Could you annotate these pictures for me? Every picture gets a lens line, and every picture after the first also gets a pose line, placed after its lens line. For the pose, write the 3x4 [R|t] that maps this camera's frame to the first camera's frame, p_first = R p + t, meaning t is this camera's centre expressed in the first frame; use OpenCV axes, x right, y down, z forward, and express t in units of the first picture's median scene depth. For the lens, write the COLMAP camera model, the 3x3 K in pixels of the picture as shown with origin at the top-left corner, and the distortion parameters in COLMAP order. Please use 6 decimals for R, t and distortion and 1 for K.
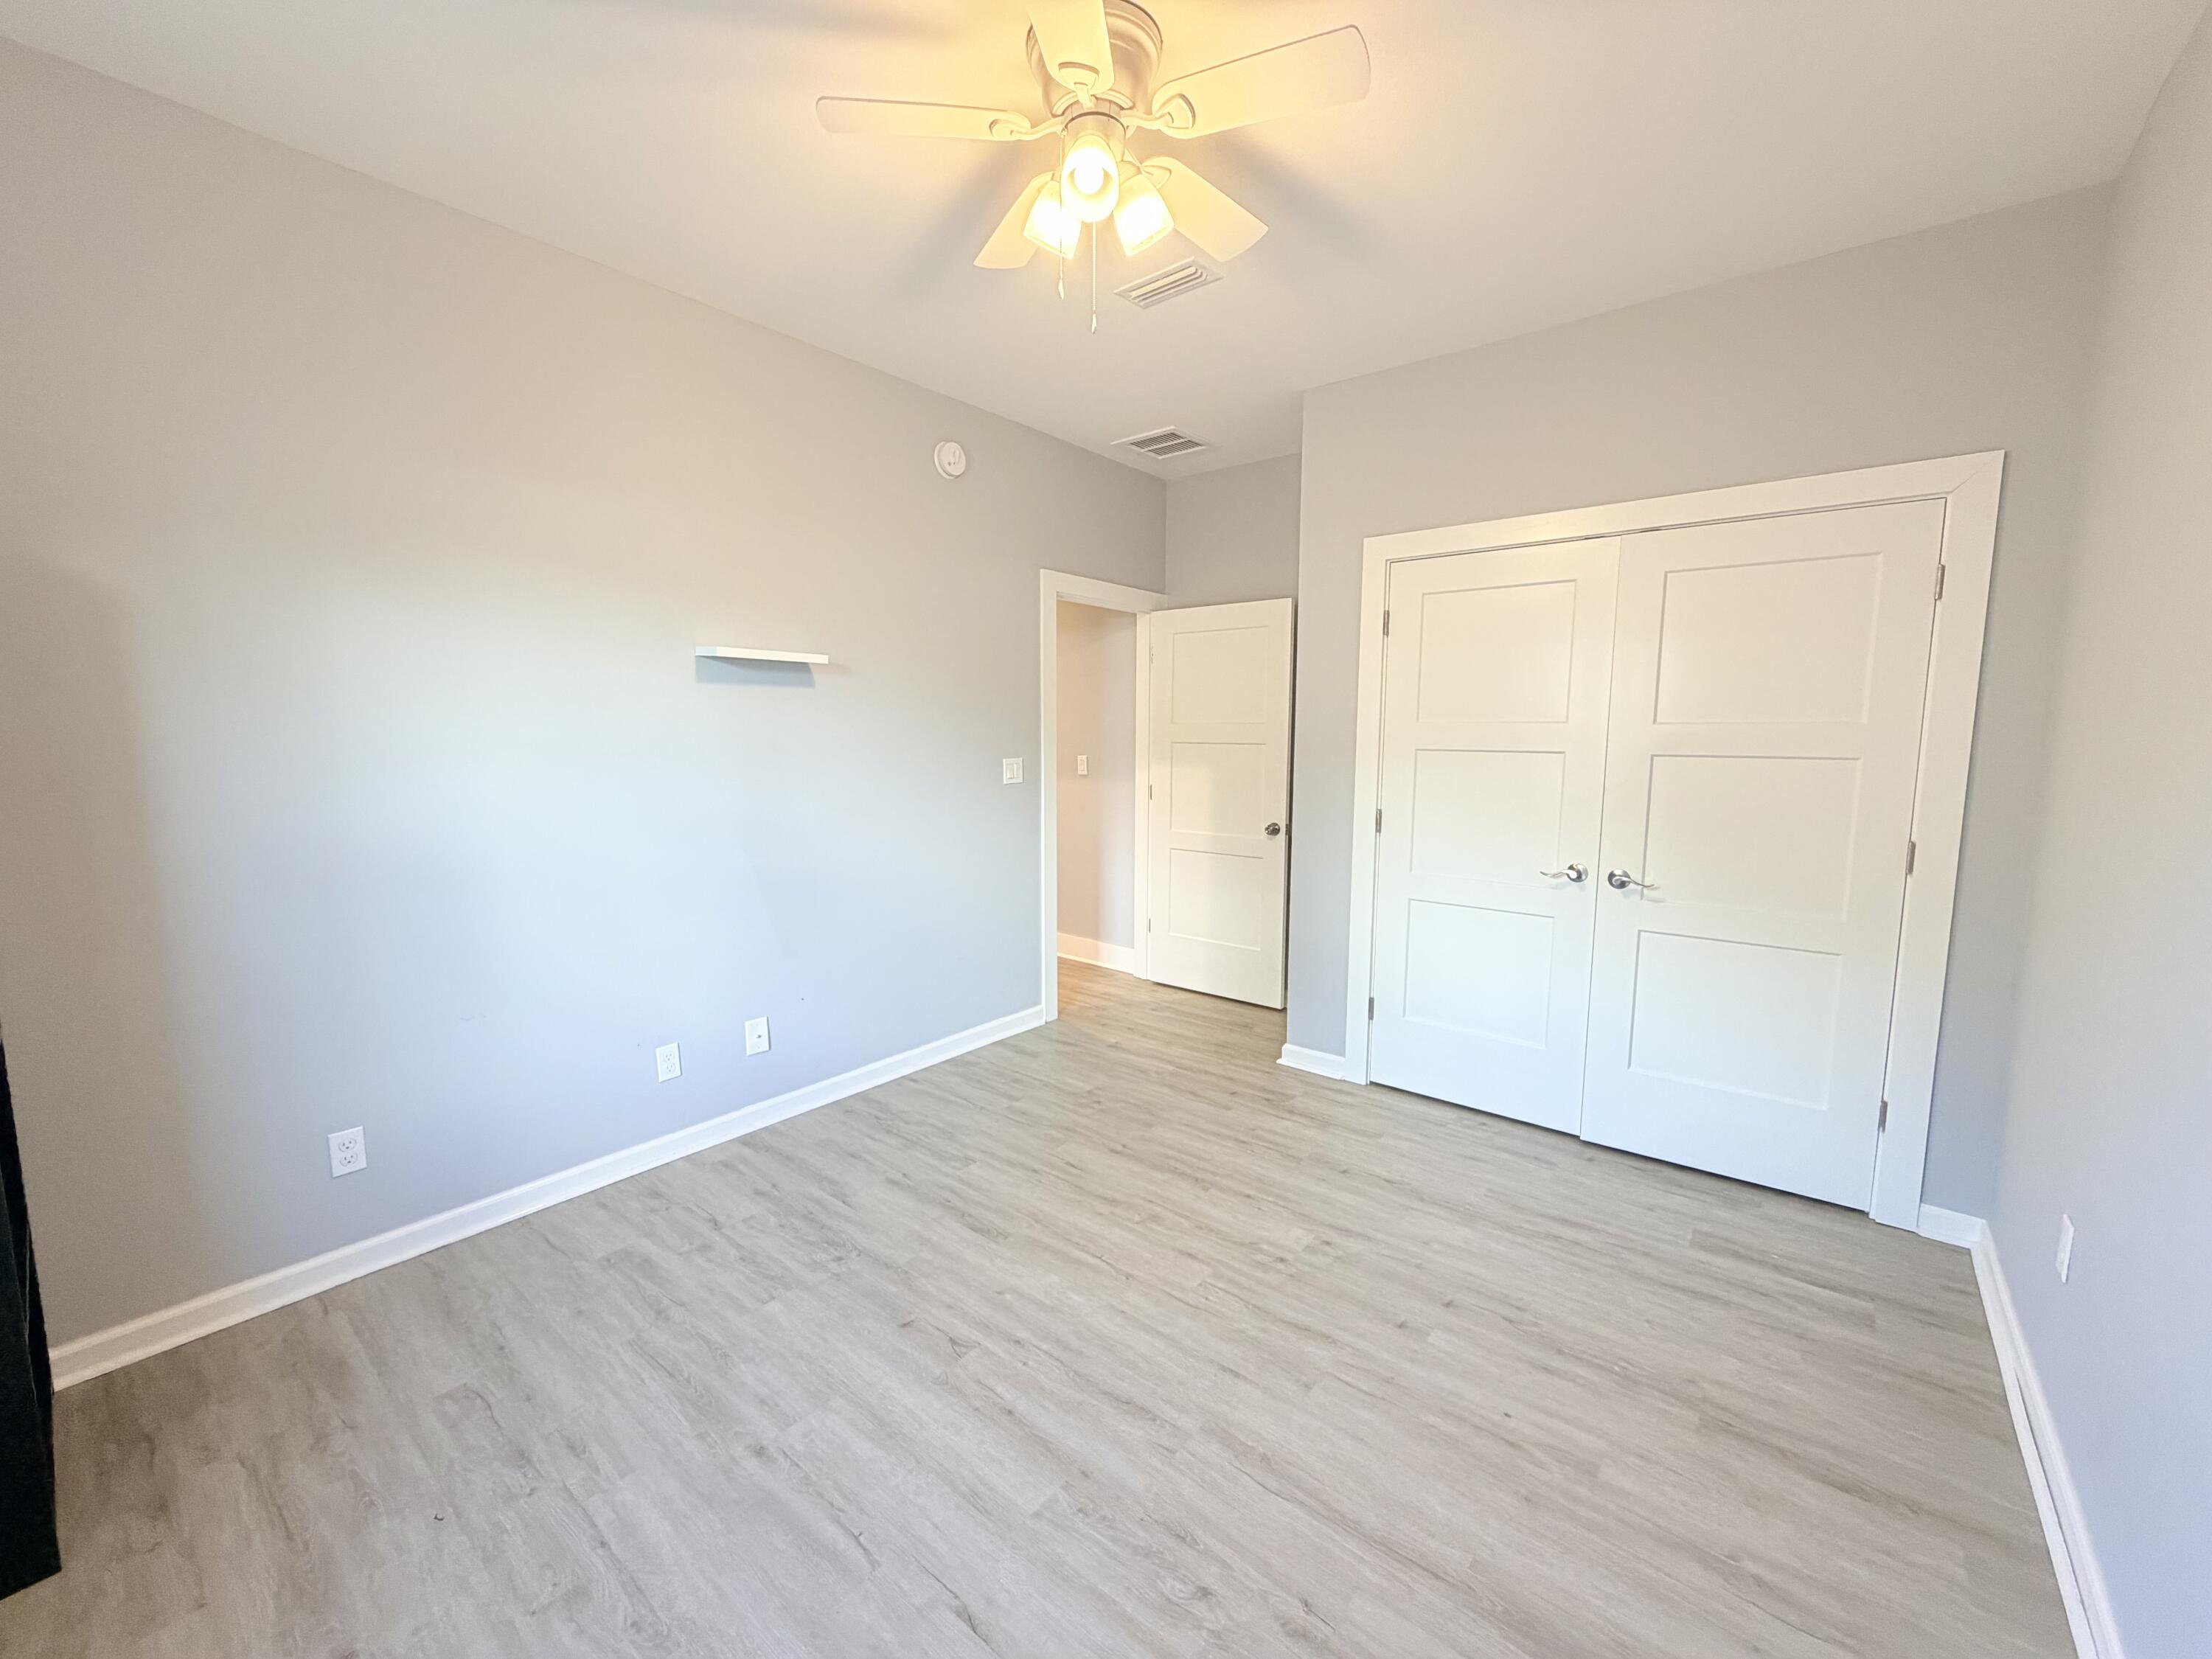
lens RADIAL K [[878.0, 0, 1103.2], [0, 878.0, 830.3], [0, 0, 1]] dist [-0.000576, 0.000094]
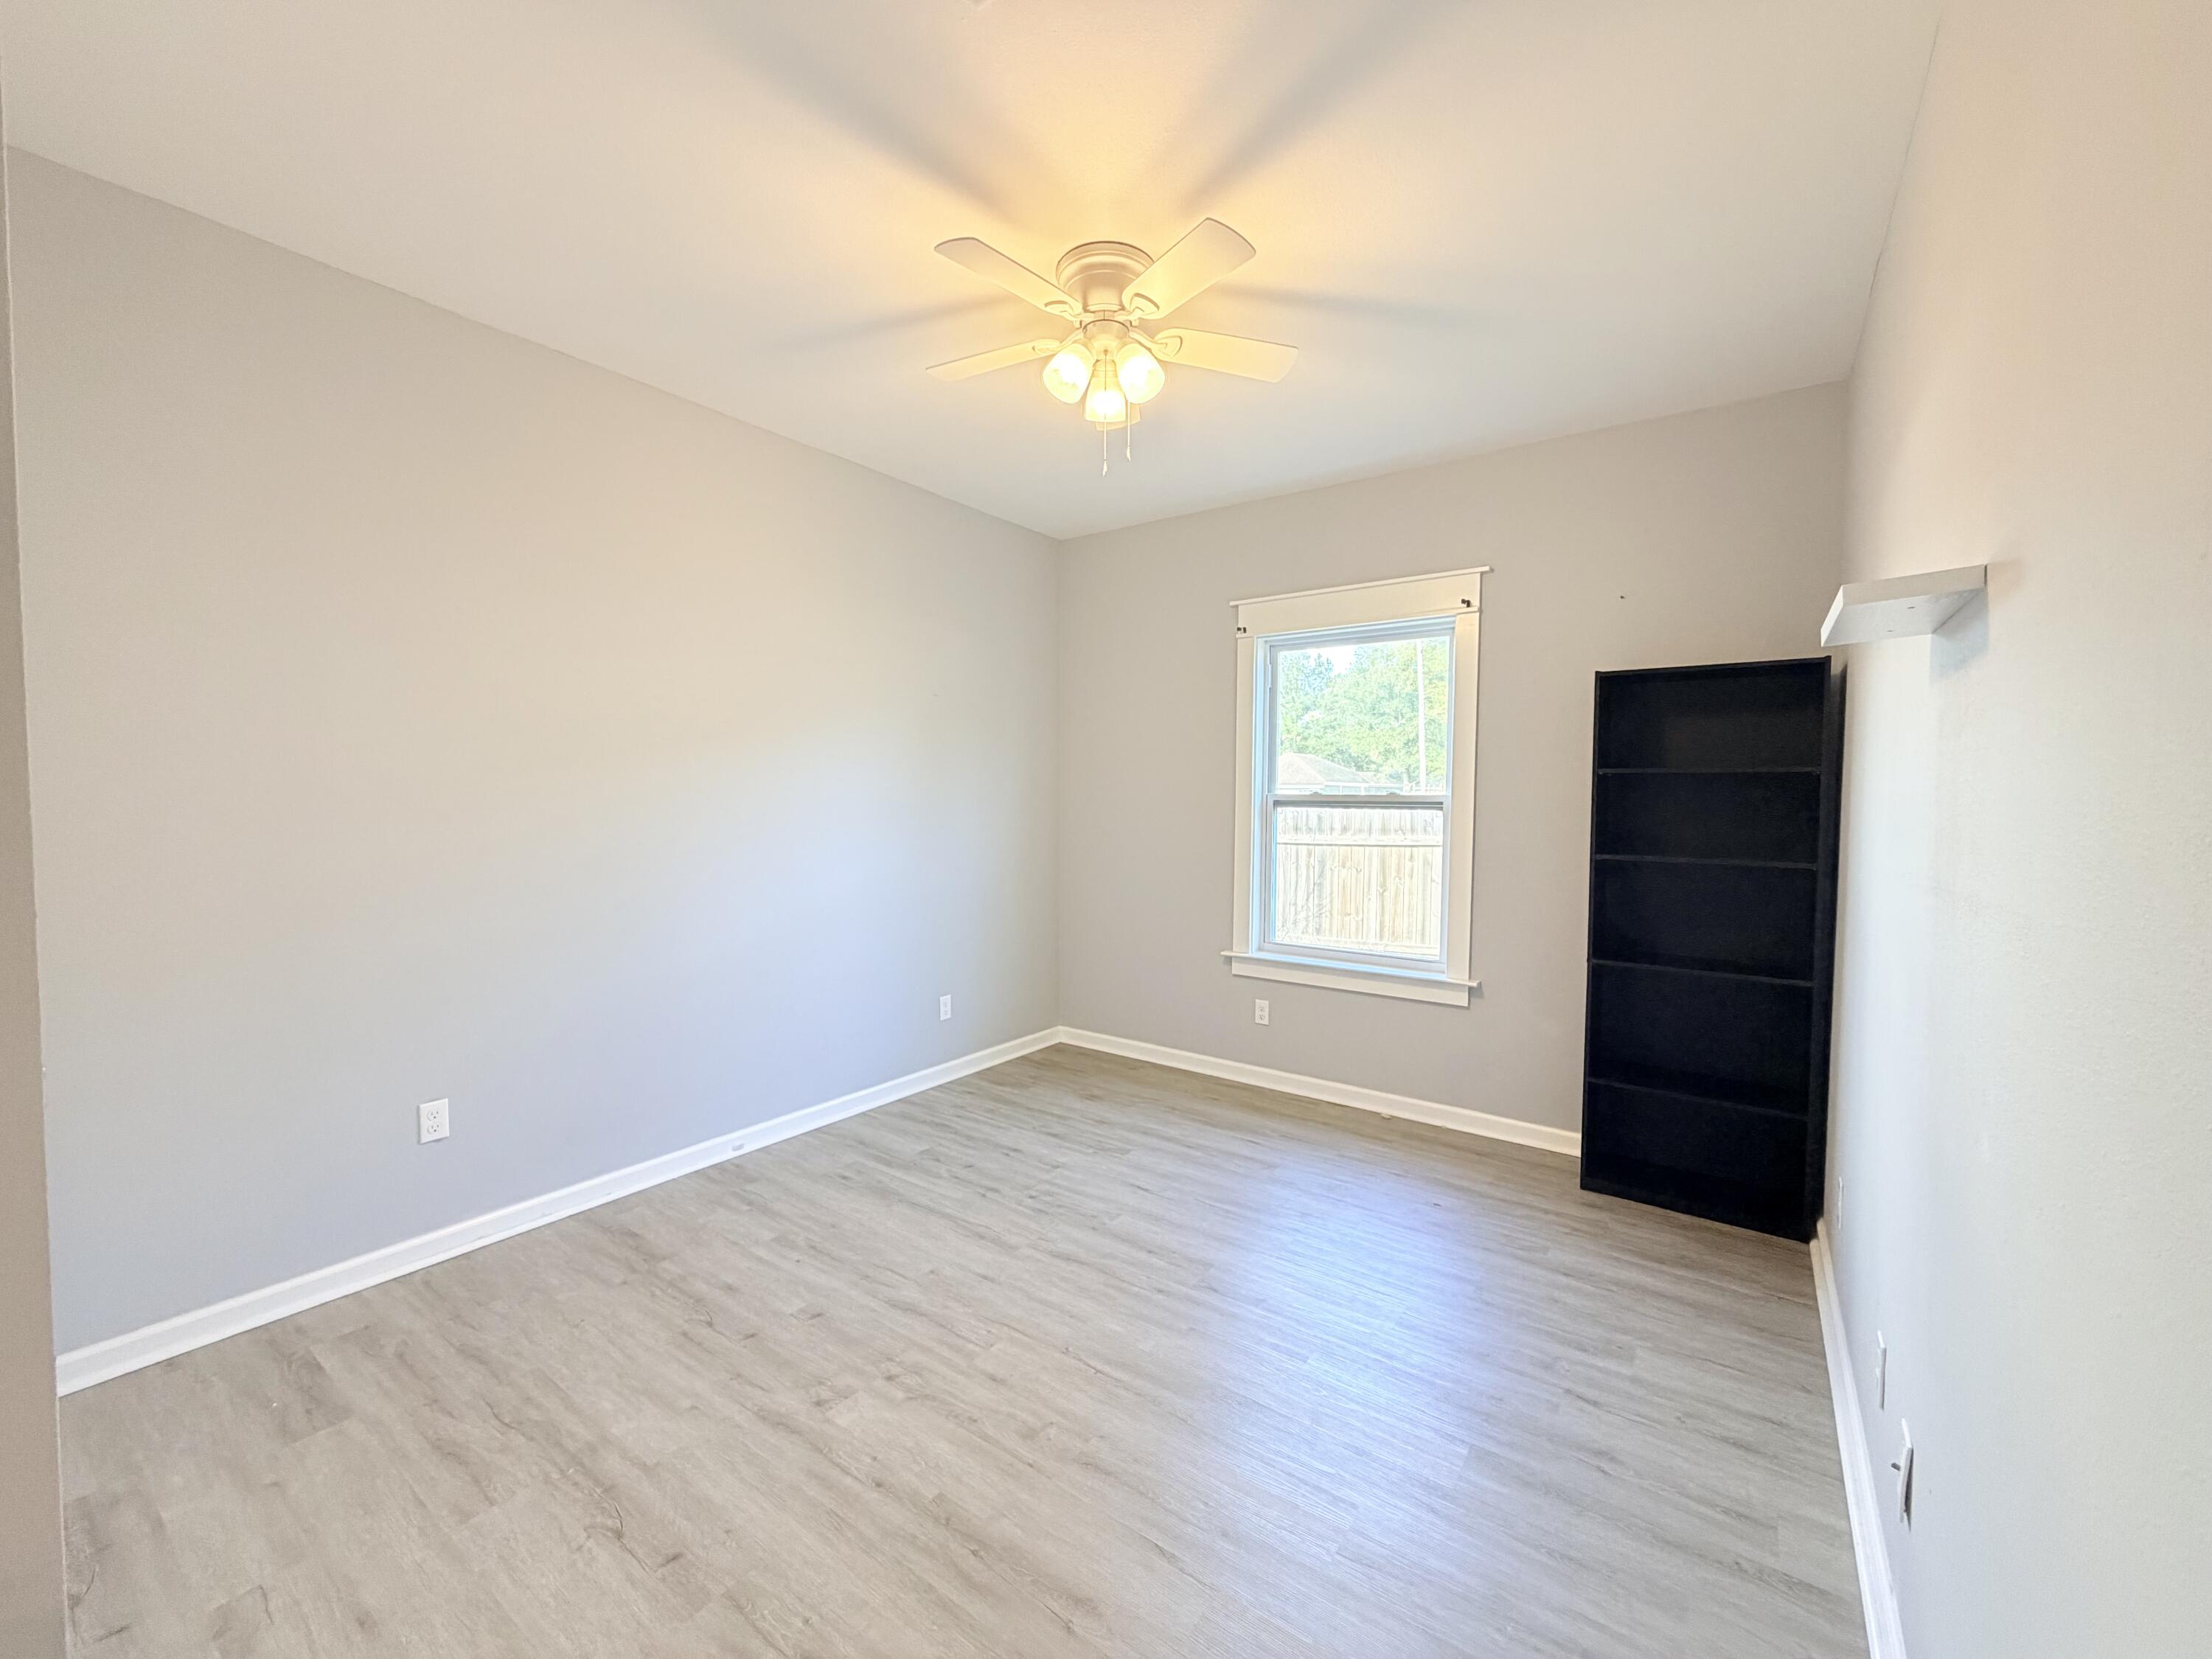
lens RADIAL K [[878.0, 0, 1103.2], [0, 878.0, 830.3], [0, 0, 1]] dist [-0.000576, 0.000094]
pose [[-0.998286, -0.009969, -0.057666, 0.049054], [-0.018978, 0.987280, 0.157856, -0.197491], [0.055358, 0.158680, -0.985777, 1.856108]]
